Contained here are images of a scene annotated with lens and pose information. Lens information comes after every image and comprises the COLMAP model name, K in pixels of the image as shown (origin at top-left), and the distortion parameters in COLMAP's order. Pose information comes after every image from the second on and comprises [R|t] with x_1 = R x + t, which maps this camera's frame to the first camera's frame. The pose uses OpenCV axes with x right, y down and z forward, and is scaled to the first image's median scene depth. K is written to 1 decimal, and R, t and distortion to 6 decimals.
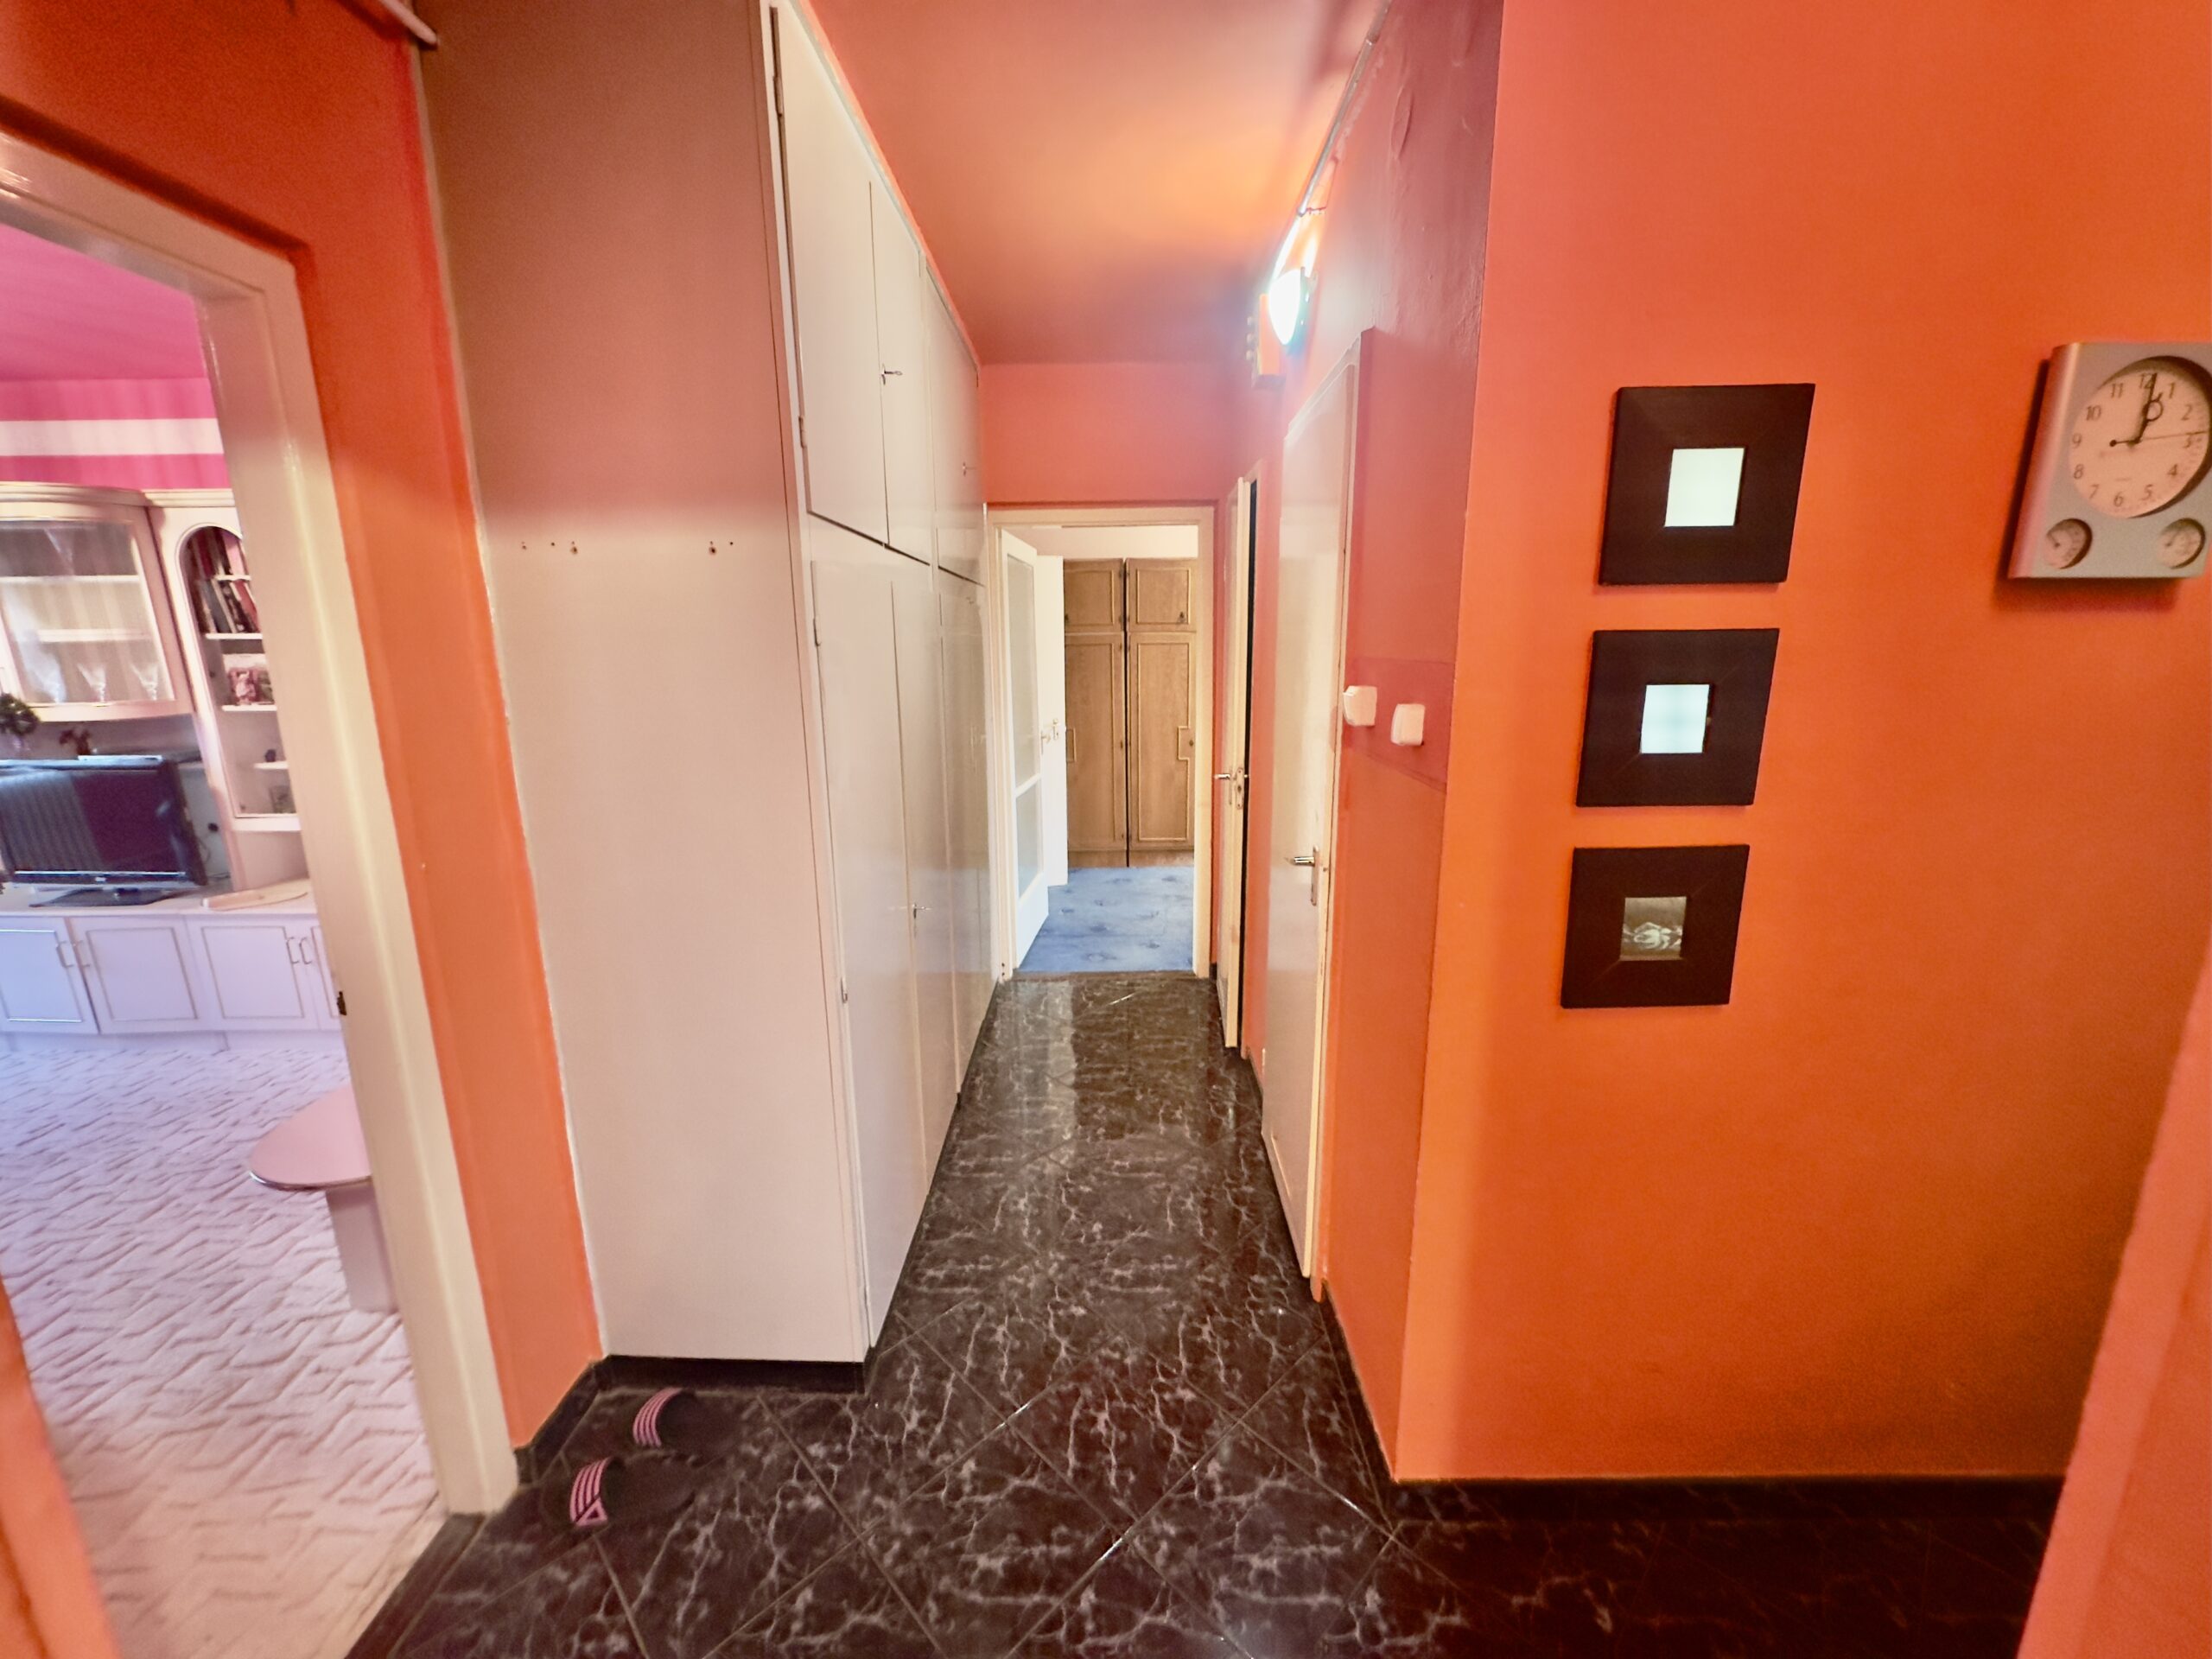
lens RADIAL K [[885.1, 0, 1106.0], [0, 885.1, 829.5], [0, 0, 1]] dist [-0.001569, -0.000102]
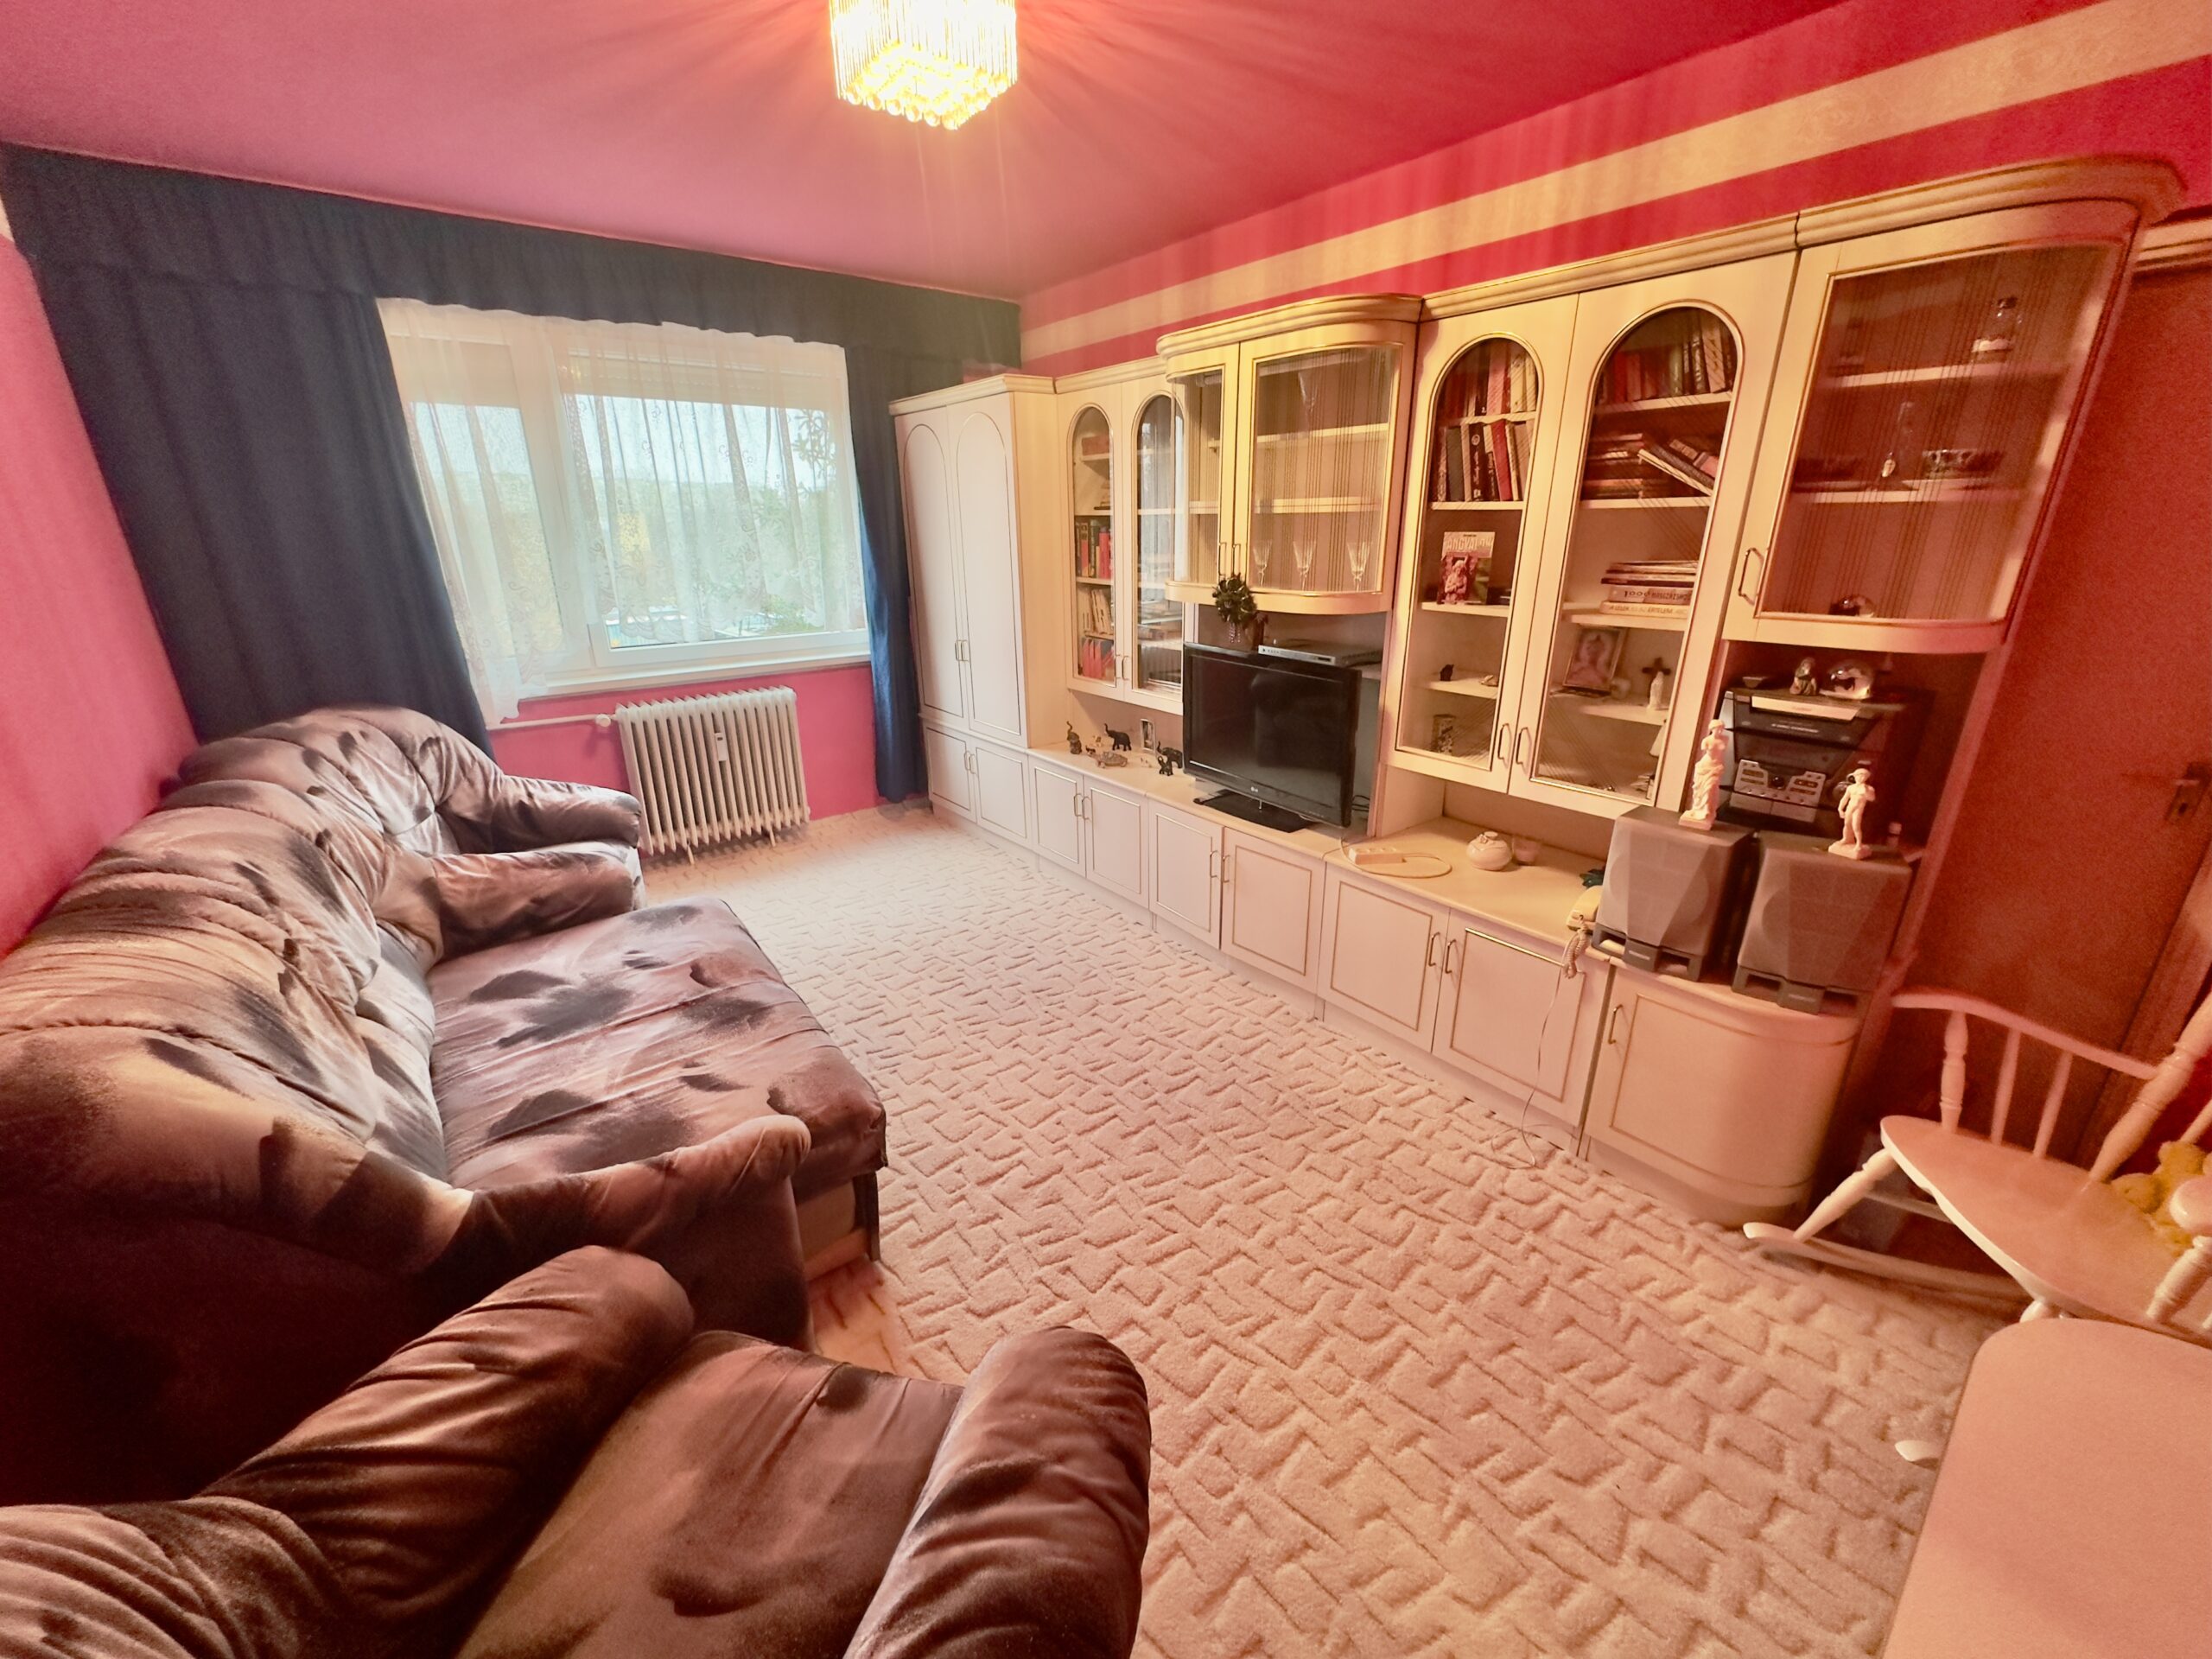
lens RADIAL K [[885.1, 0, 1106.0], [0, 885.1, 829.5], [0, 0, 1]] dist [-0.001569, -0.000102]
pose [[0.618933, 0.265102, -0.739353, -0.569835], [-0.167387, 0.964214, 0.205603, -0.064754], [0.767401, -0.003497, 0.641158, 0.316850]]
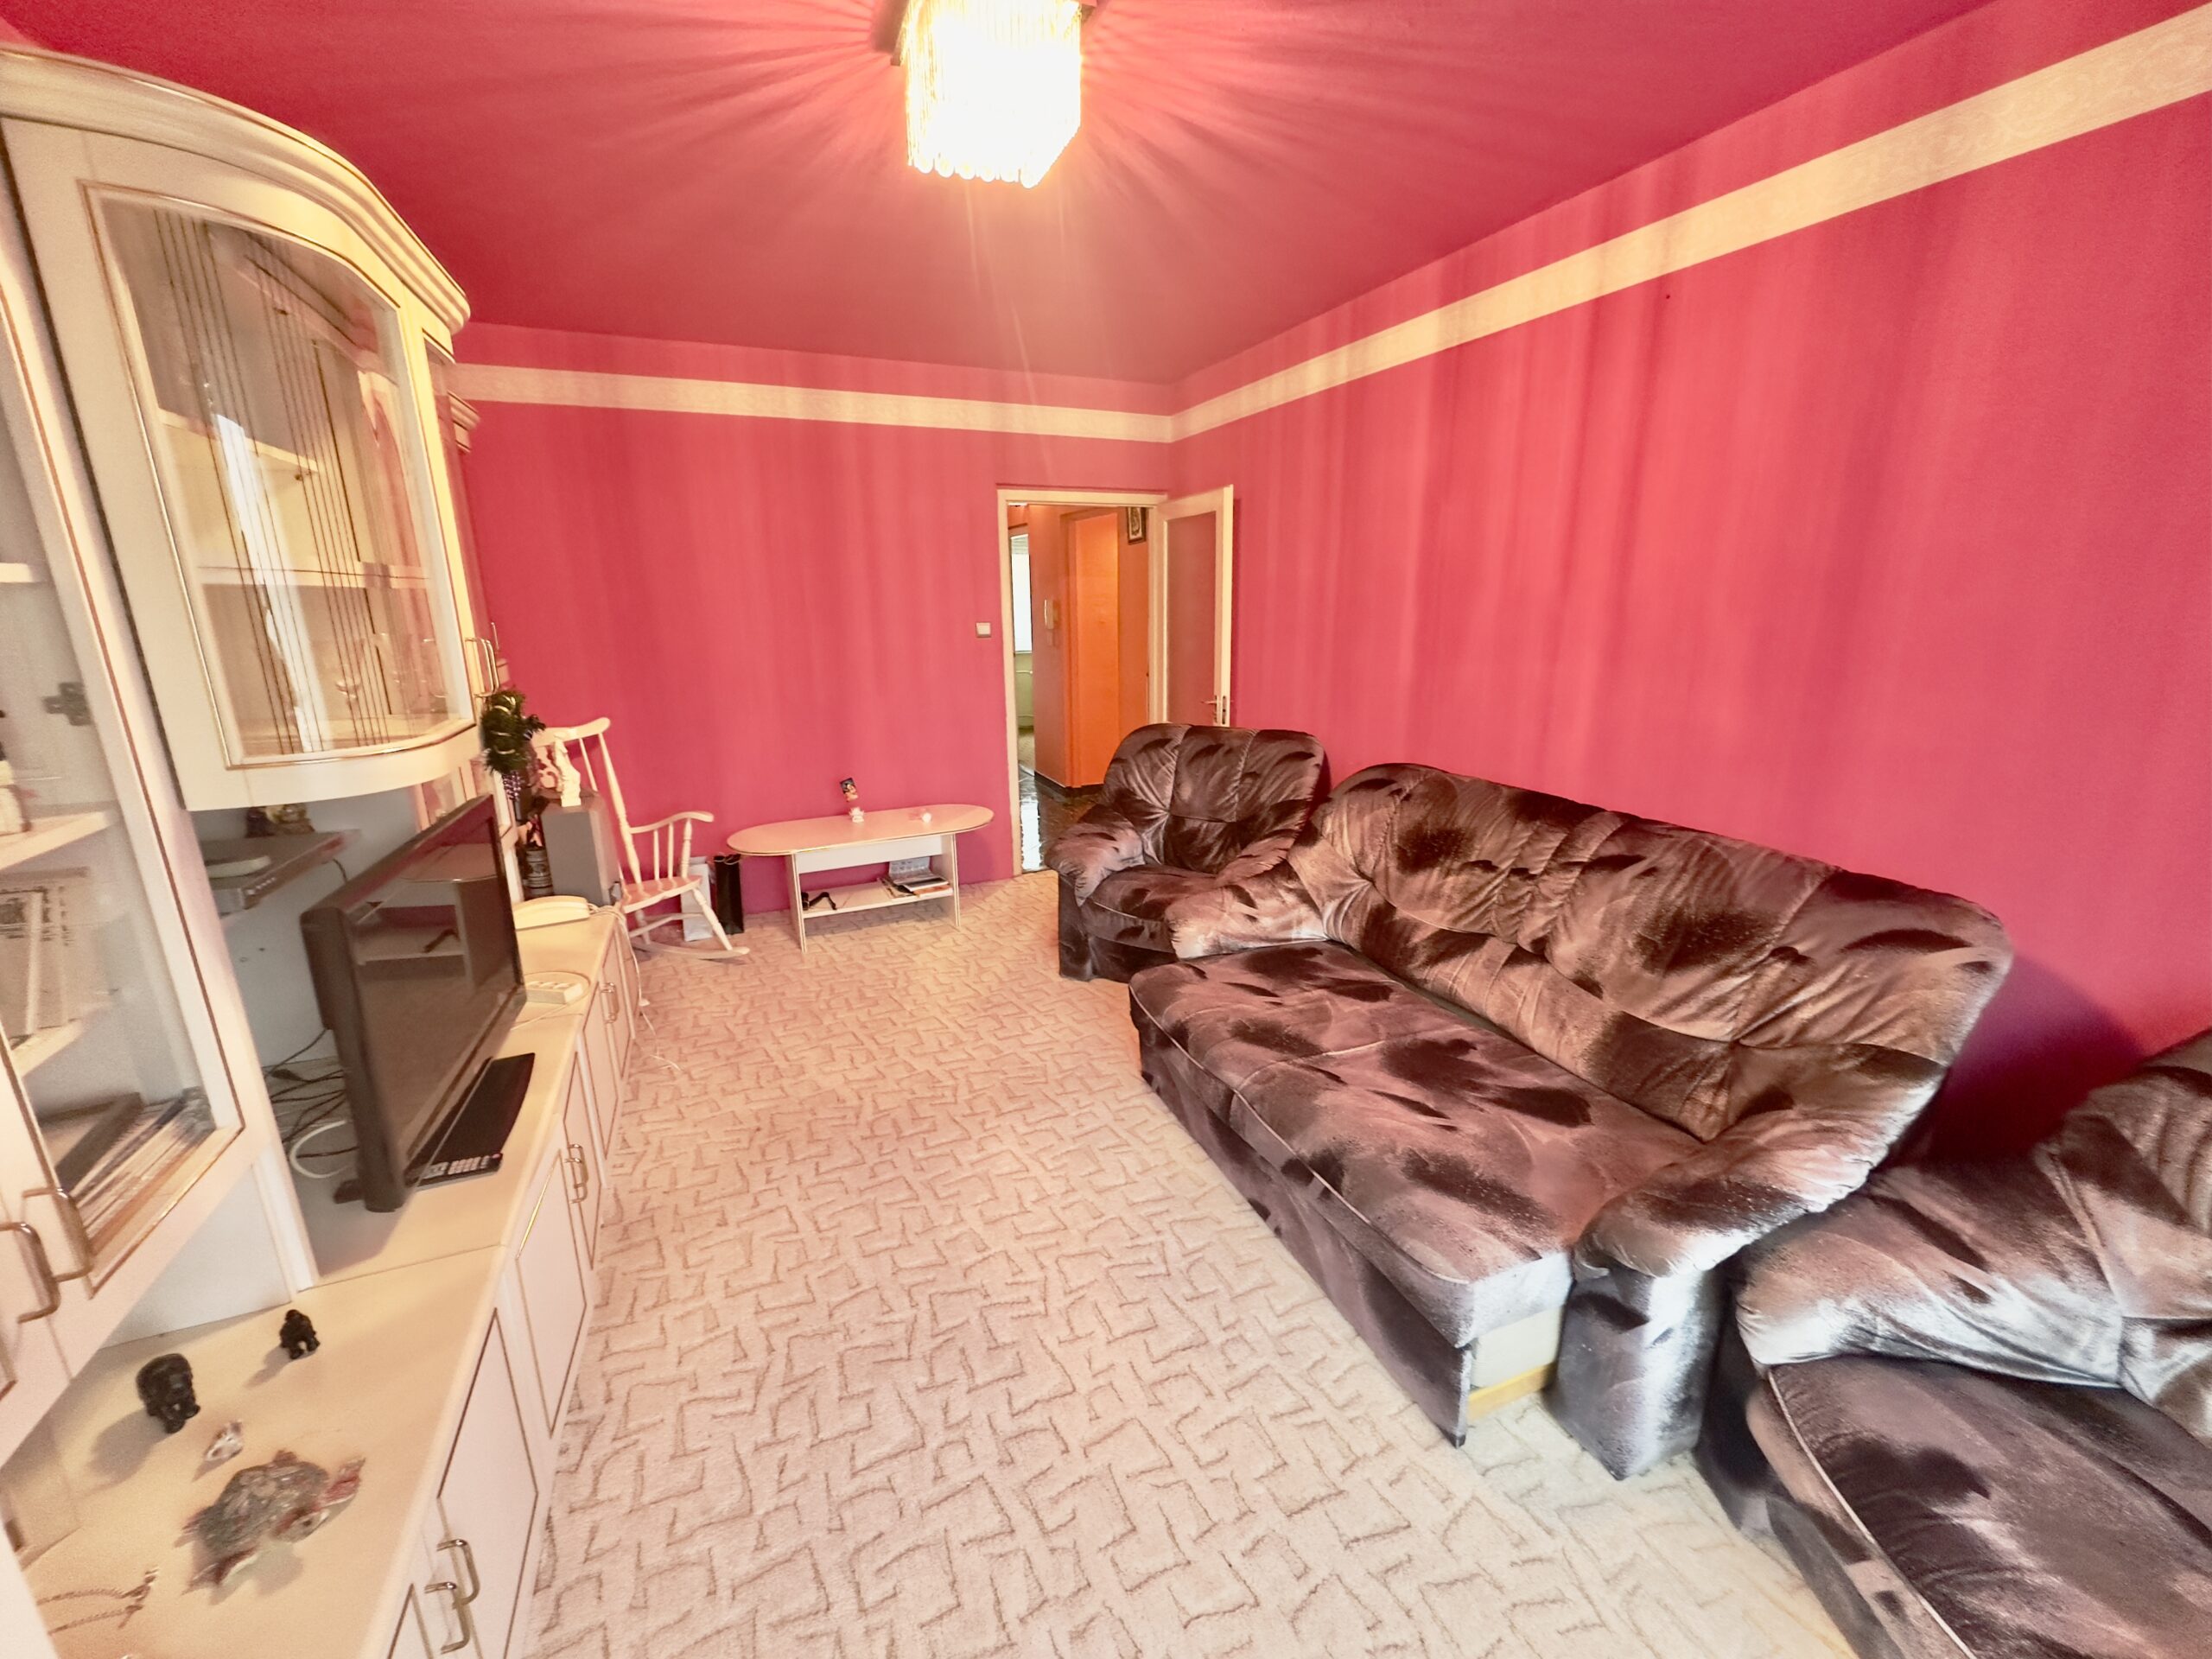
lens RADIAL K [[885.1, 0, 1106.0], [0, 885.1, 829.5], [0, 0, 1]] dist [-0.001569, -0.000102]
pose [[-0.407488, -0.215441, 0.887434, -1.734249], [0.209153, 0.923926, 0.320338, -0.156865], [-0.888937, 0.316143, -0.331428, 0.823461]]
